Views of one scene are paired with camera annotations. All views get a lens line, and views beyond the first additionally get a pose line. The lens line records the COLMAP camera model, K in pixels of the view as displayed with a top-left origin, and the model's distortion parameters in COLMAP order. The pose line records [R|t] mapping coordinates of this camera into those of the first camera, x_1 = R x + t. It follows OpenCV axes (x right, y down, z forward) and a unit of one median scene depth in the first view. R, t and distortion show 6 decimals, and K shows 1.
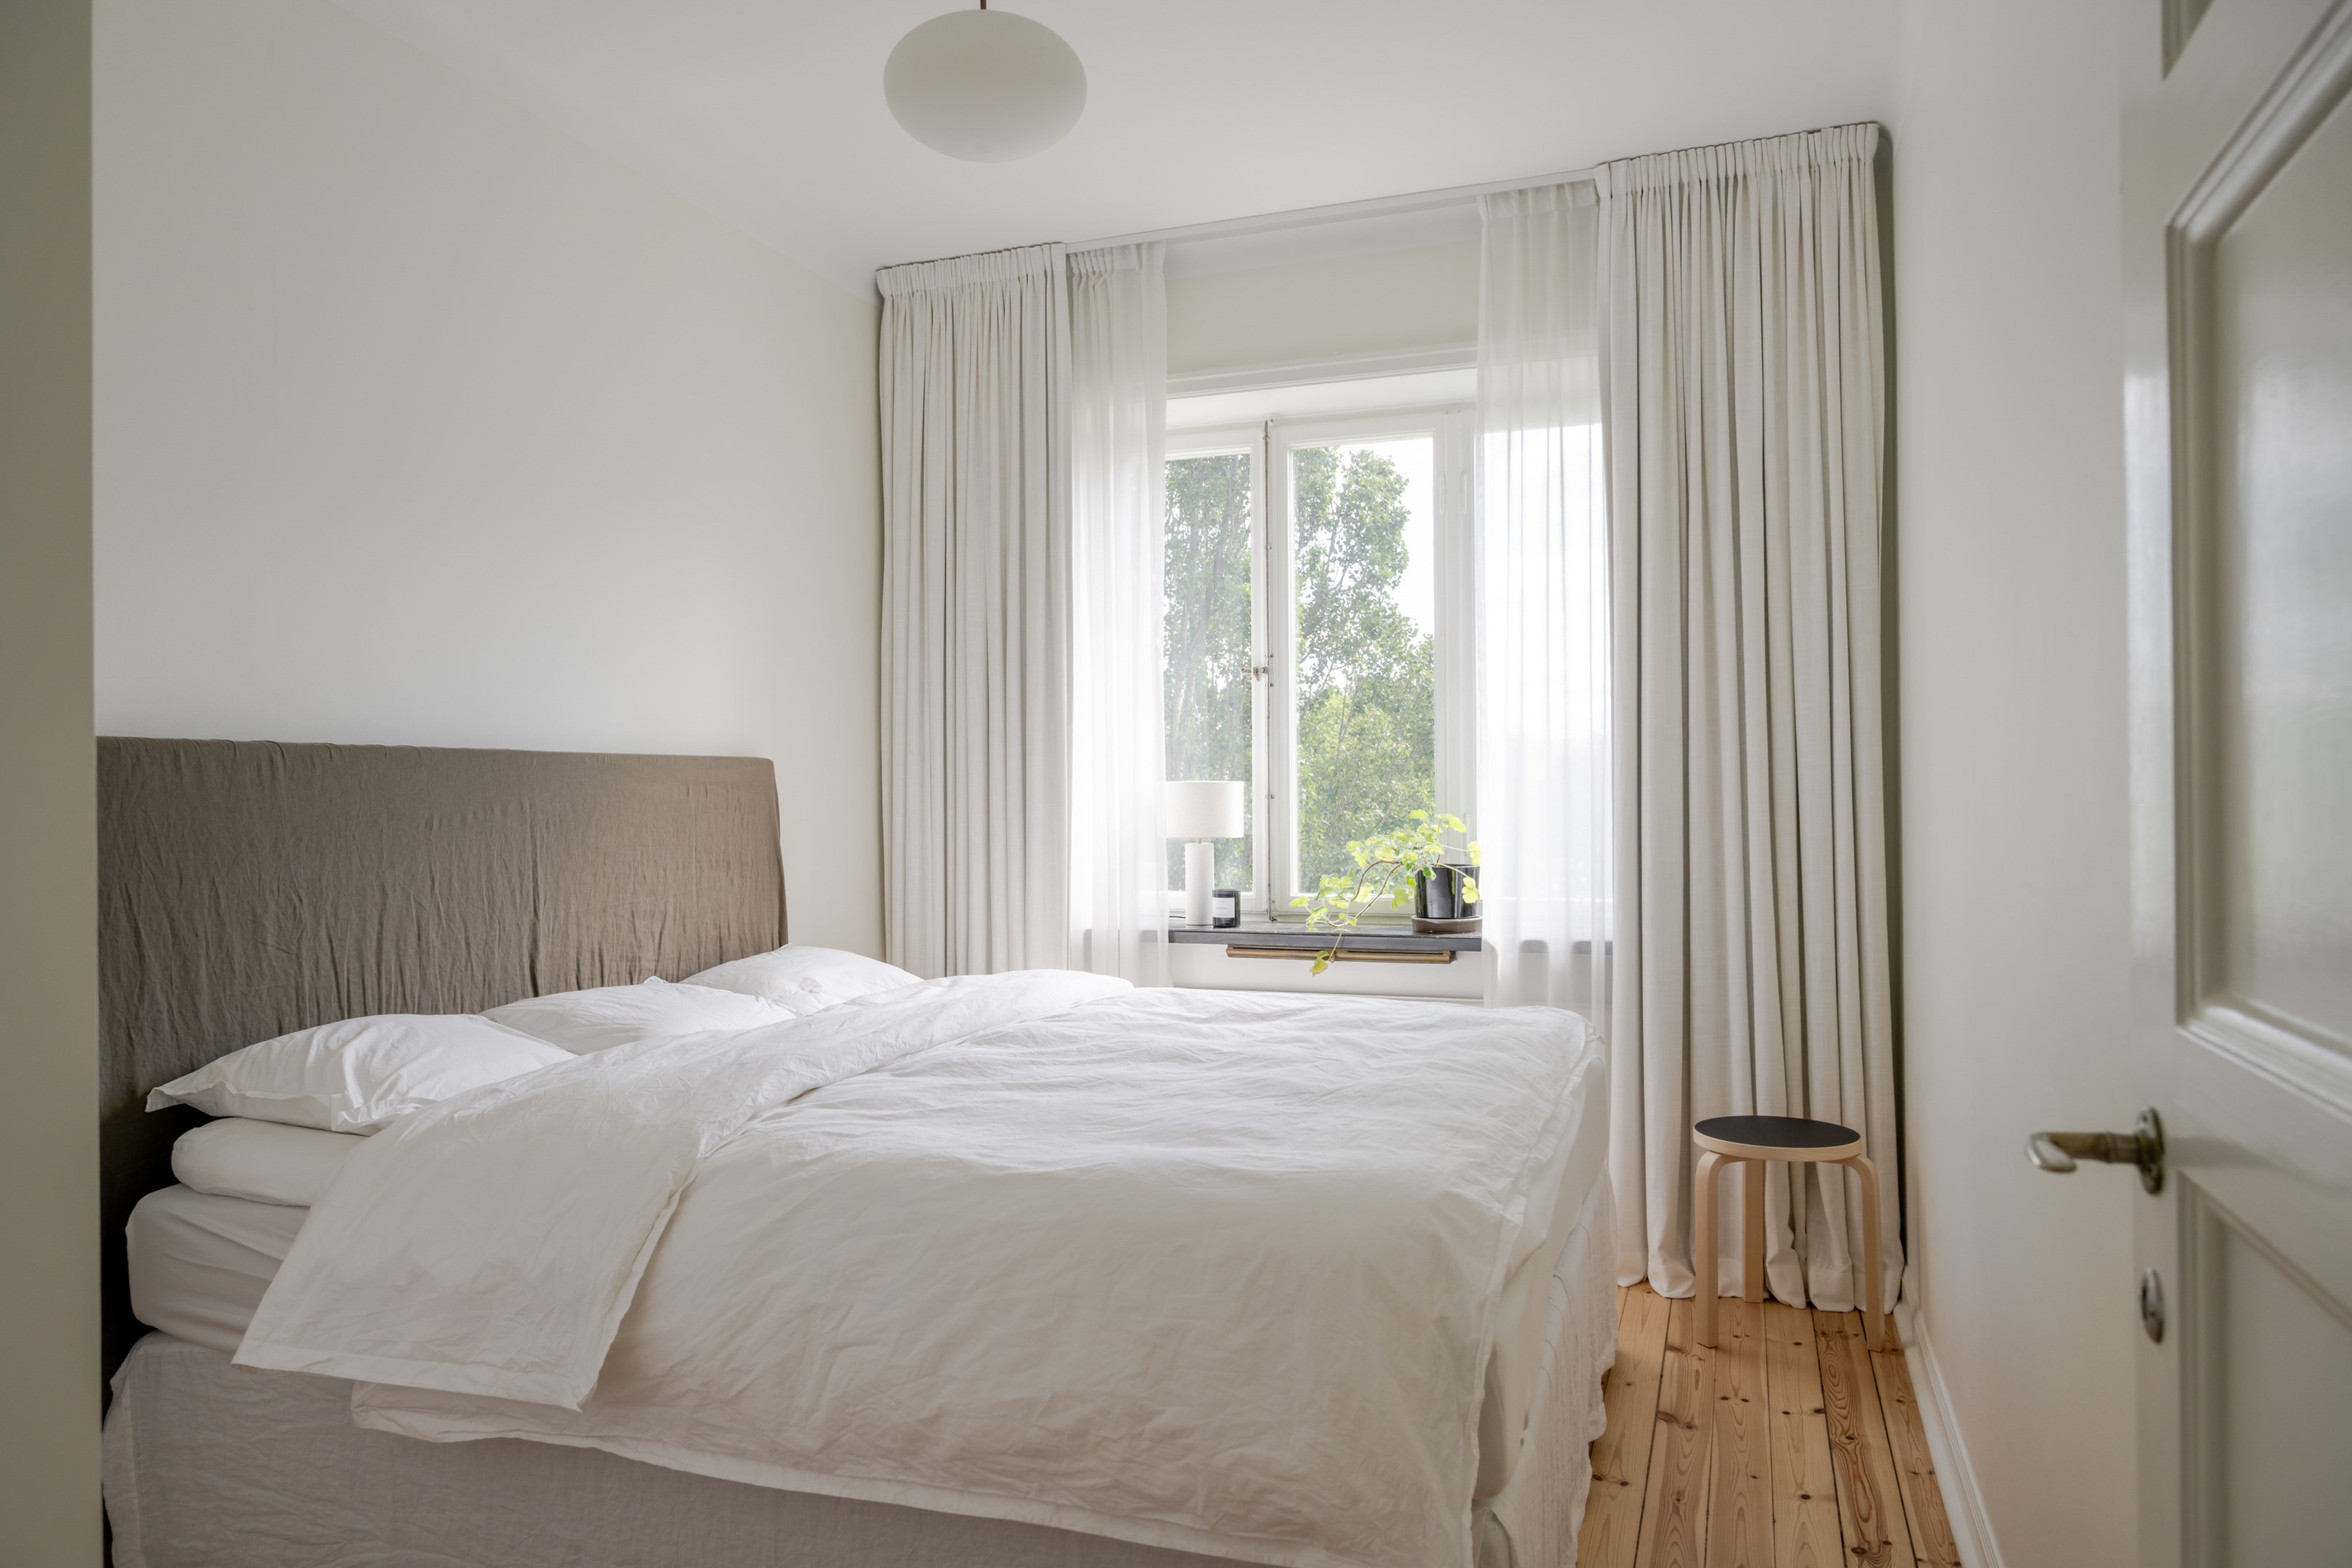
lens RADIAL K [[1572.7, 0, 1176.0], [0, 1572.7, 784.0], [0, 0, 1]] dist [-0.003603, -0.000453]
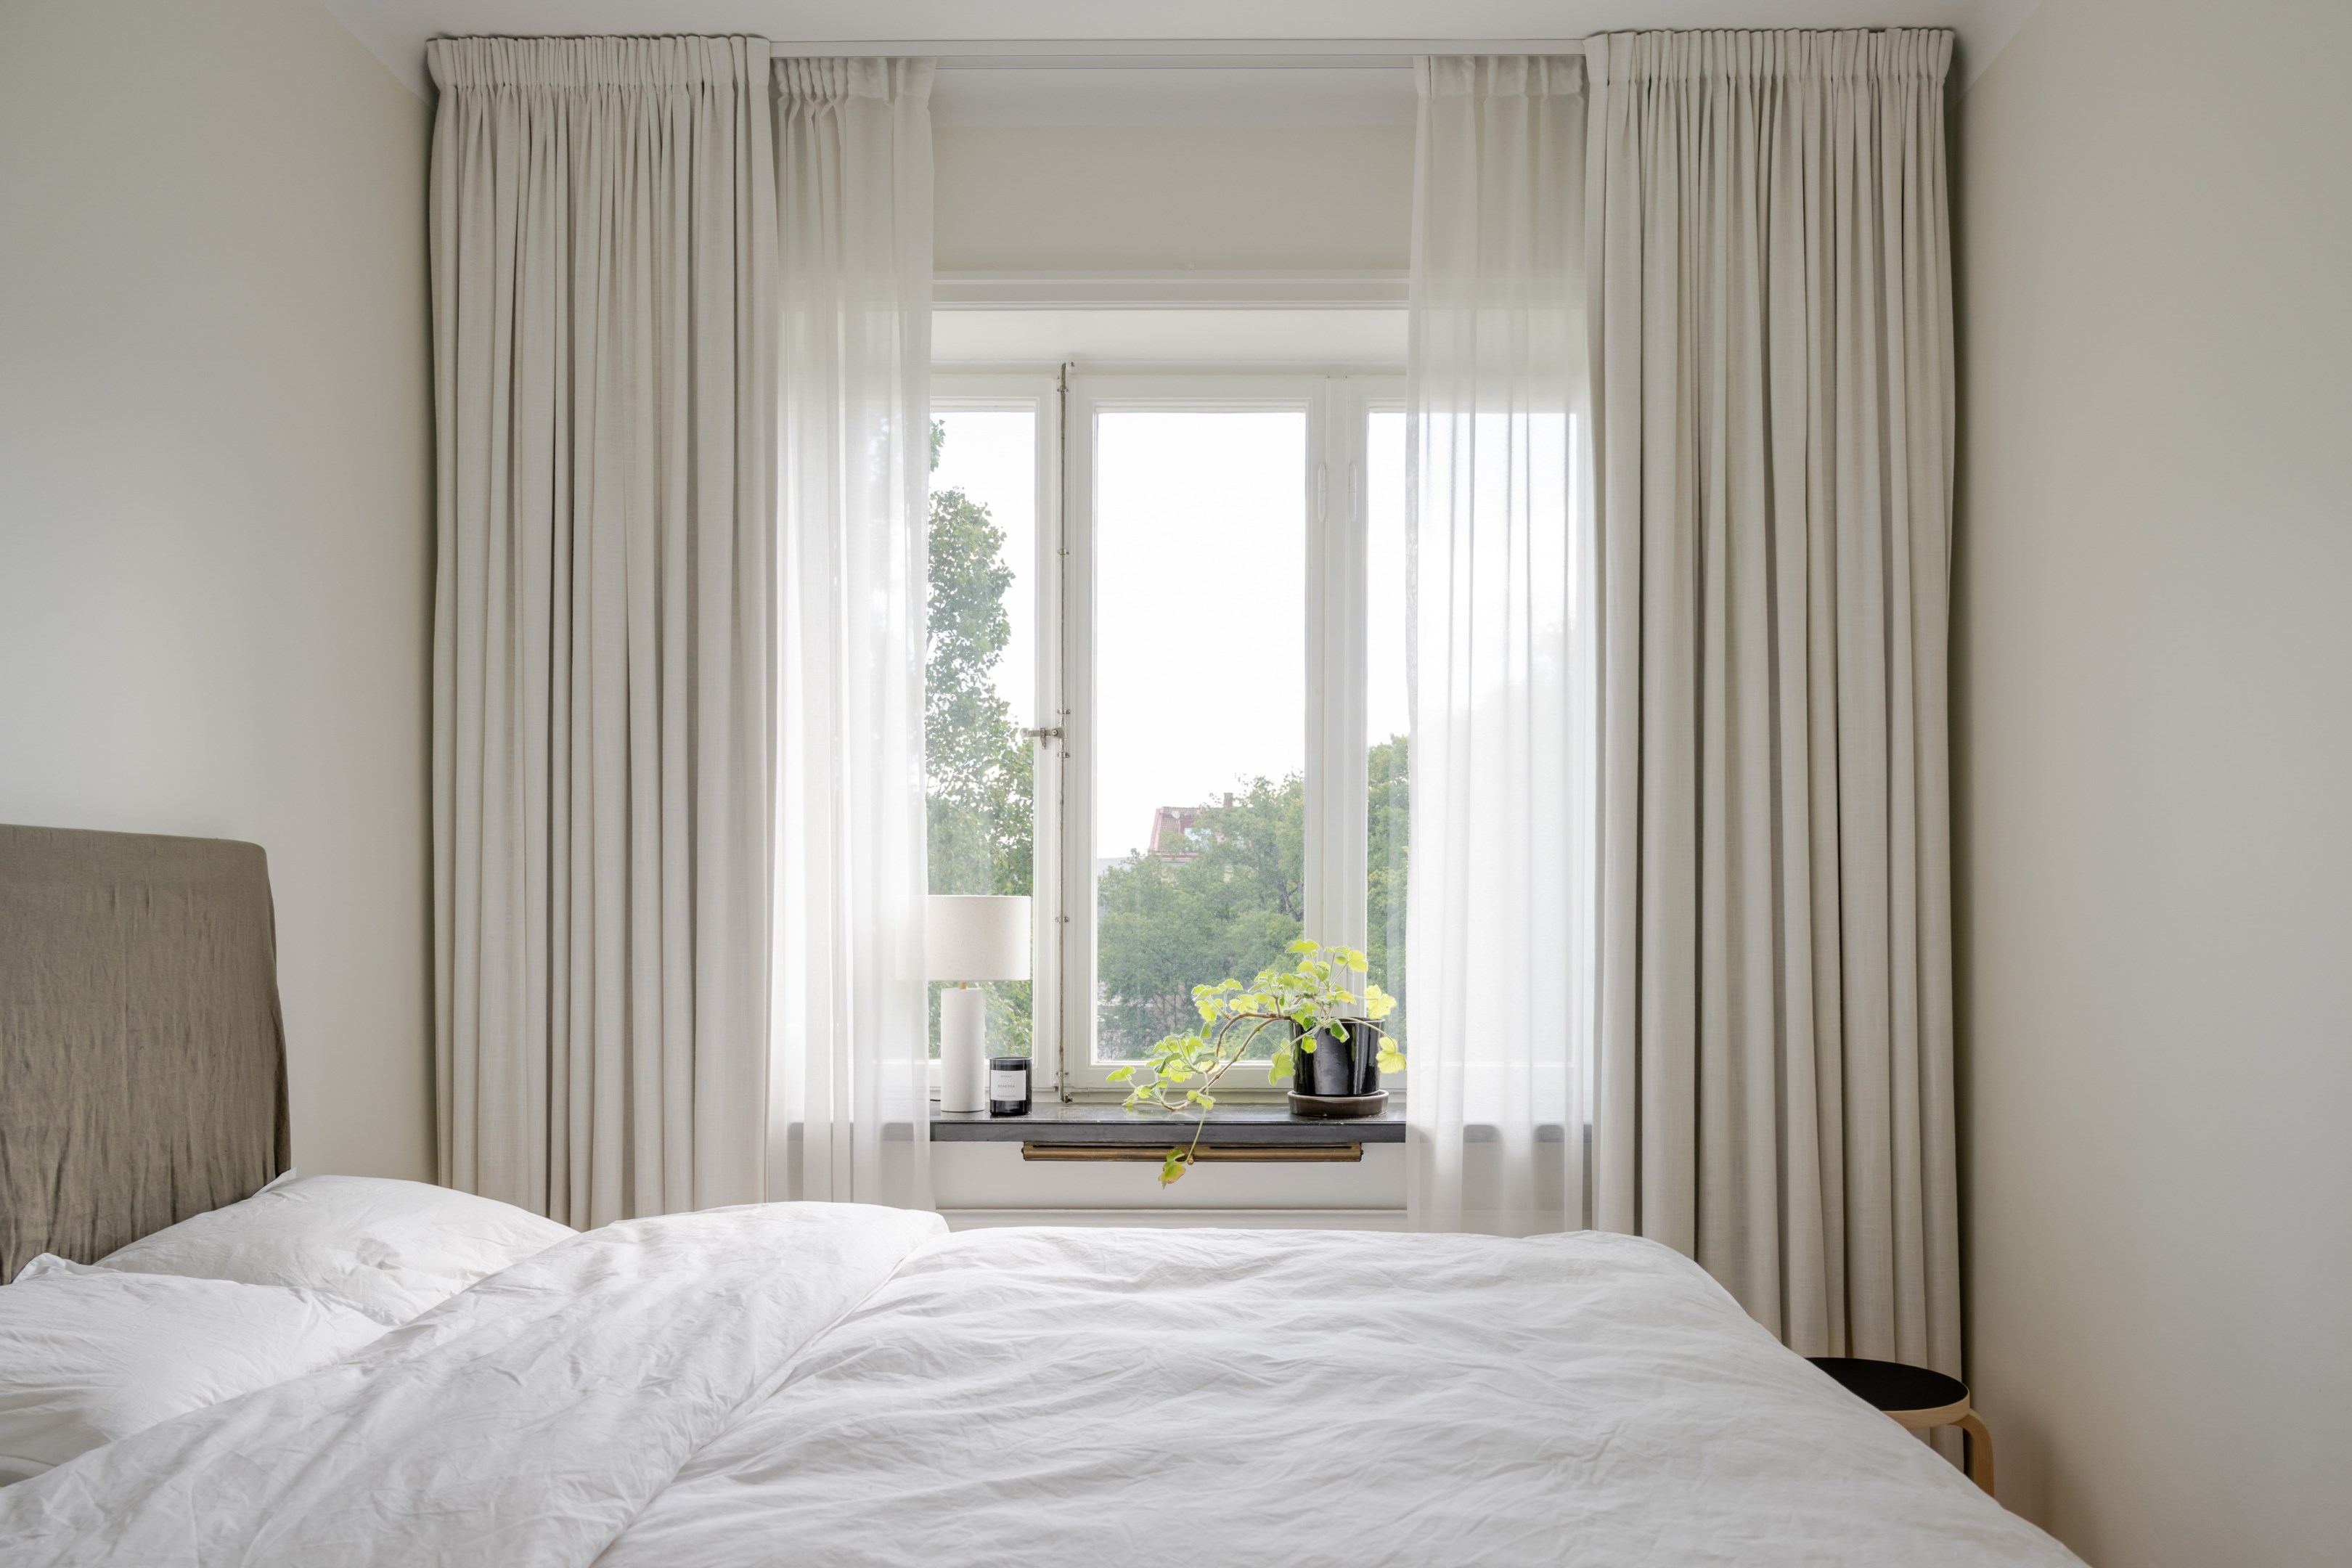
lens RADIAL K [[1693.9, 0, 1174.3], [0, 1693.9, 941.7], [0, 0, 1]] dist [-0.005822, -0.002236]
pose [[0.938069, 0.004748, 0.346417, -0.157248], [-0.010953, 0.999813, 0.015955, 0.005566], [-0.346276, -0.018761, 0.937945, 0.312118]]
